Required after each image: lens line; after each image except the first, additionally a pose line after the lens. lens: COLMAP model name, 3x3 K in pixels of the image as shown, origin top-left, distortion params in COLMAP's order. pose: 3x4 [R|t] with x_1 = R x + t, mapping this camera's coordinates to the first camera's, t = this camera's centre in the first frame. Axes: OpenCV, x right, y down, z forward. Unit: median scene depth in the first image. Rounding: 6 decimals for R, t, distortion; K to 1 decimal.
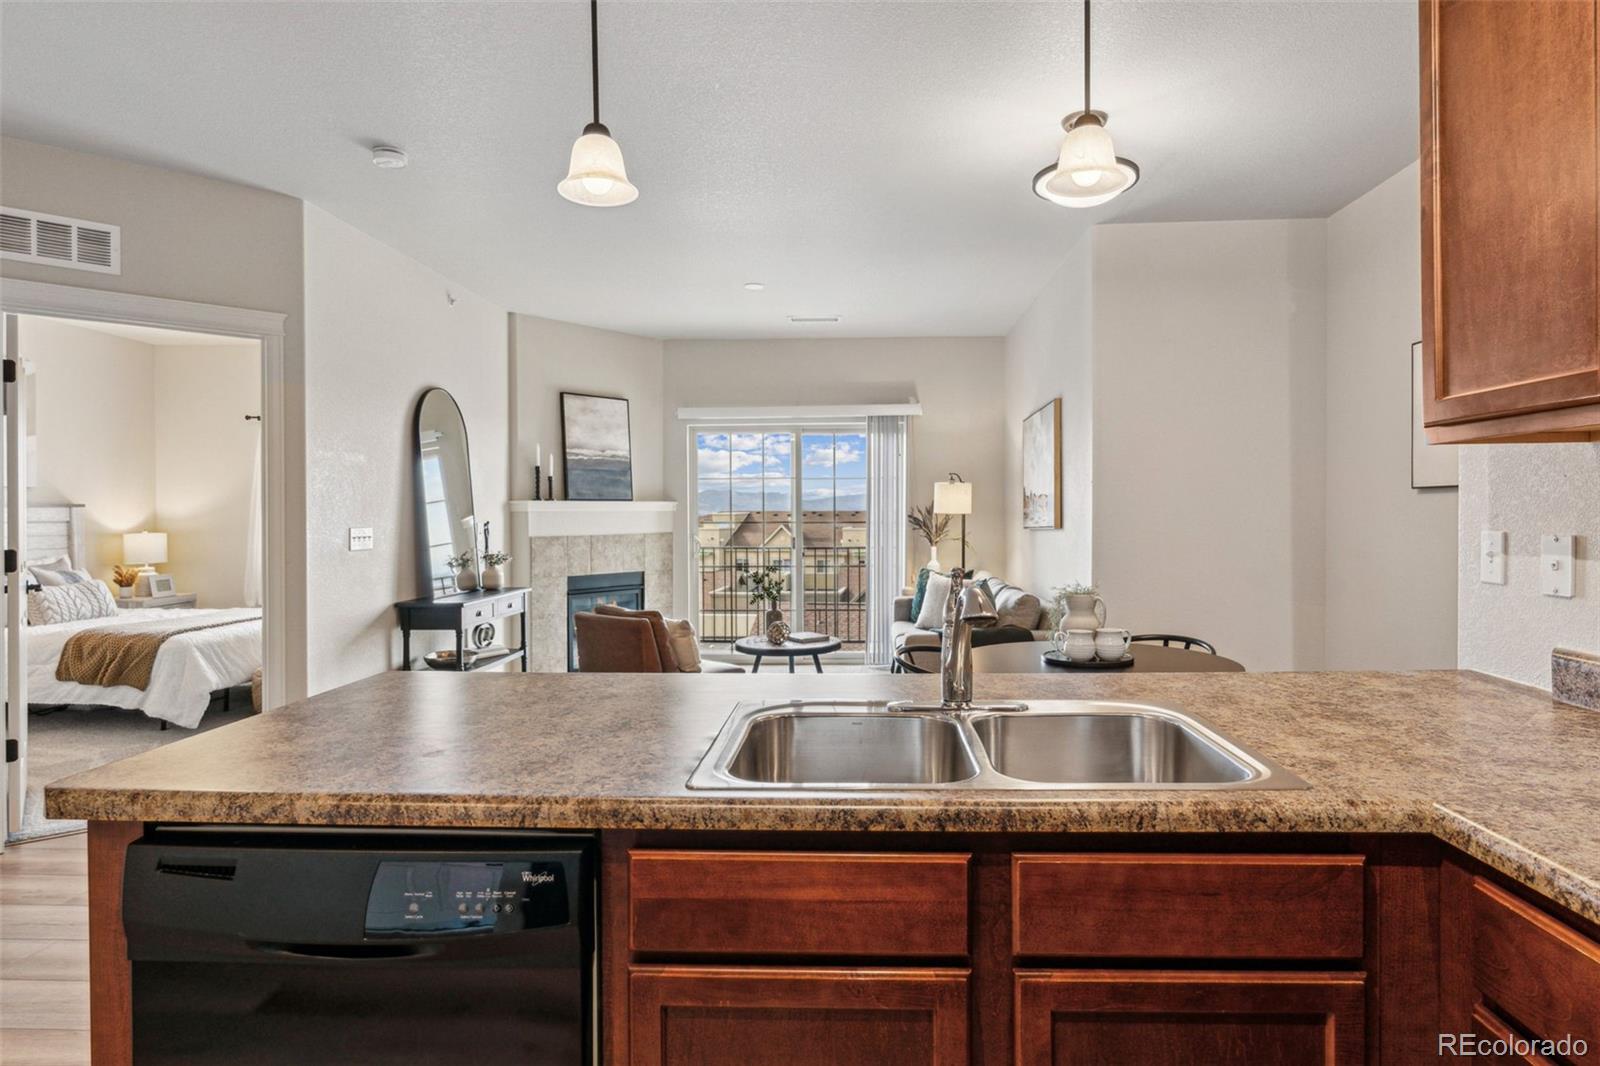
lens RADIAL K [[869.1, 0, 815.2], [0, 869.1, 525.0], [0, 0, 1]] dist [-0.013039, 0.002643]
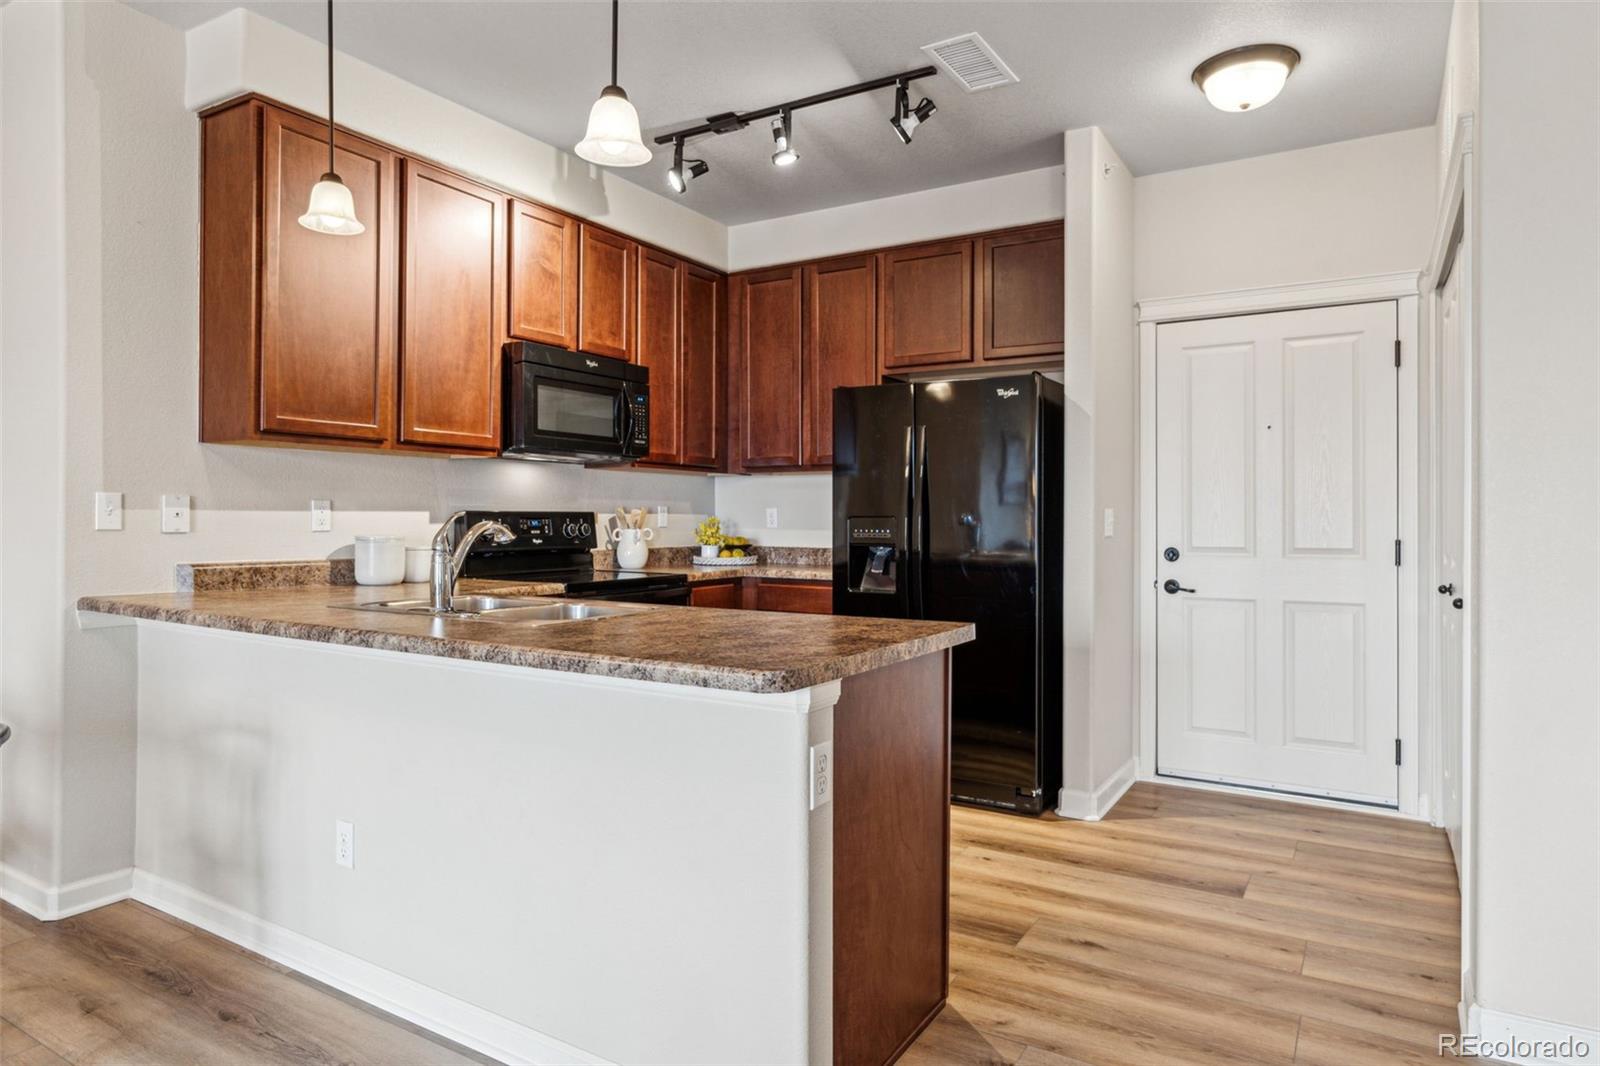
lens RADIAL K [[957.1, 0, 803.7], [0, 957.1, 518.1], [0, 0, 1]] dist [-0.002817, 0.005703]
pose [[-0.877502, 0.003022, 0.479563, -0.314393], [0.006160, 0.999969, 0.004971, 0.015616], [-0.479533, 0.007316, -0.877493, 0.597730]]
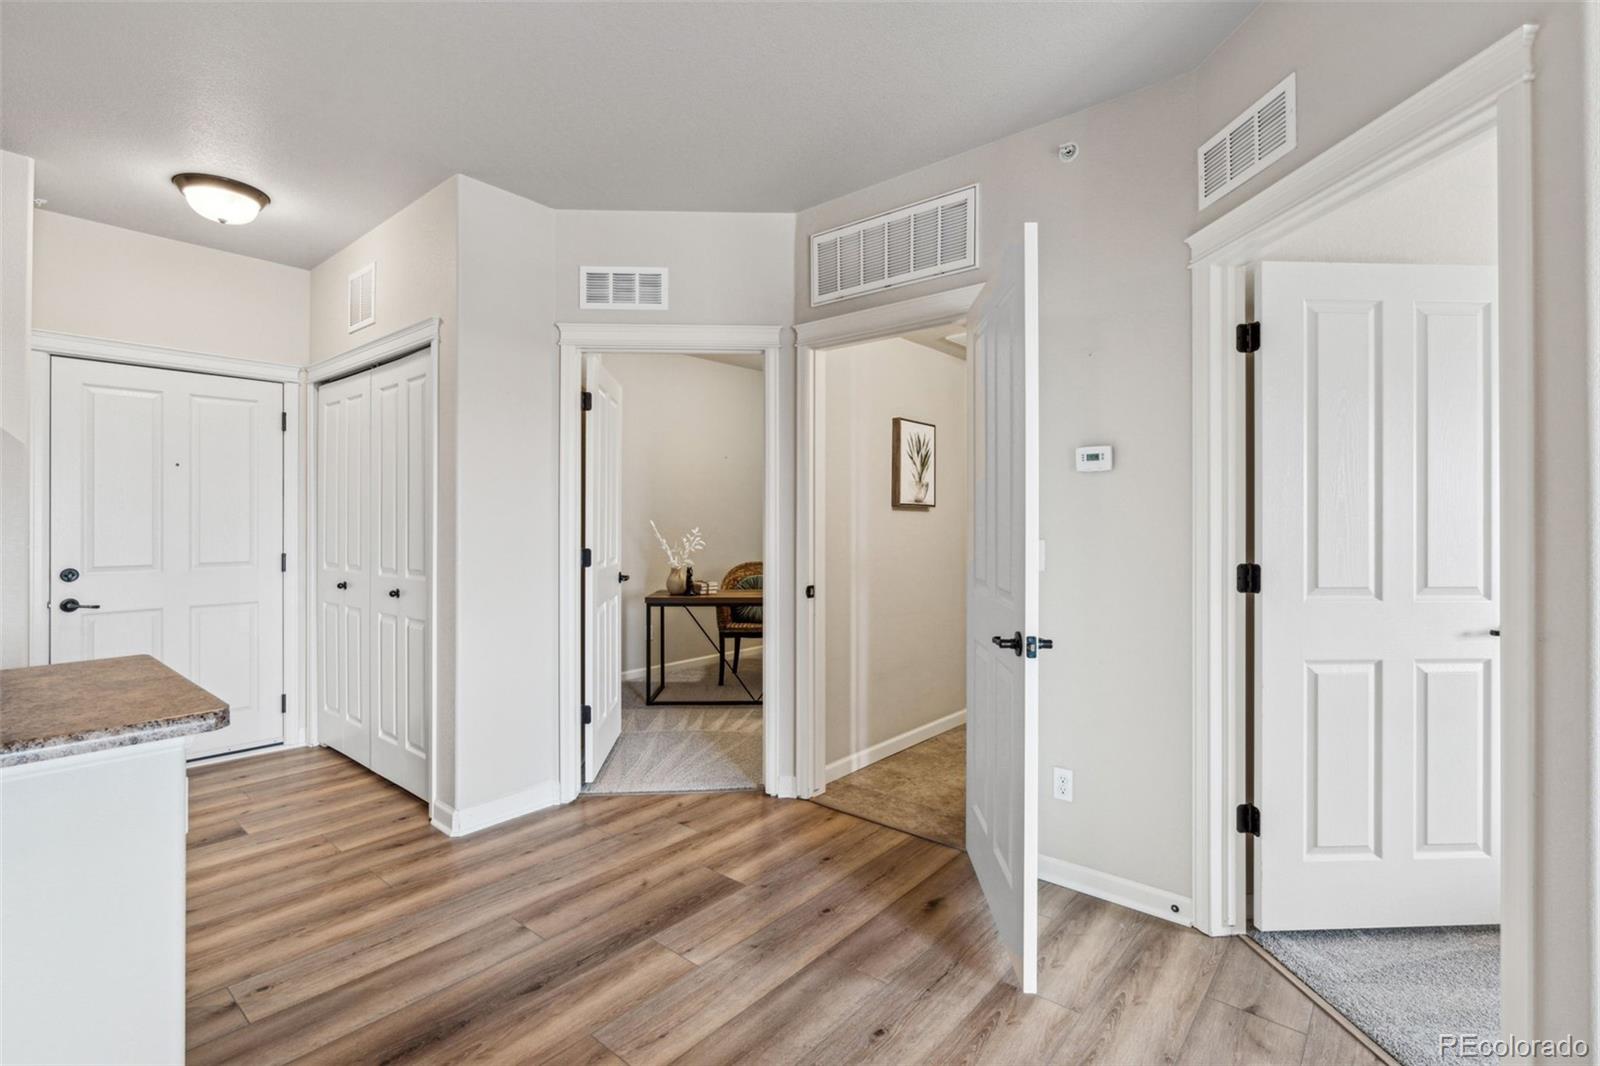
lens RADIAL K [[742.6, 0, 807.8], [0, 742.6, 517.1], [0, 0, 1]] dist [-0.010672, 0.005098]
pose [[-0.610427, -0.000288, -0.792073, -0.097290], [-0.006693, 0.999966, 0.004795, -0.005904], [0.792045, 0.008228, -0.610408, 0.666669]]
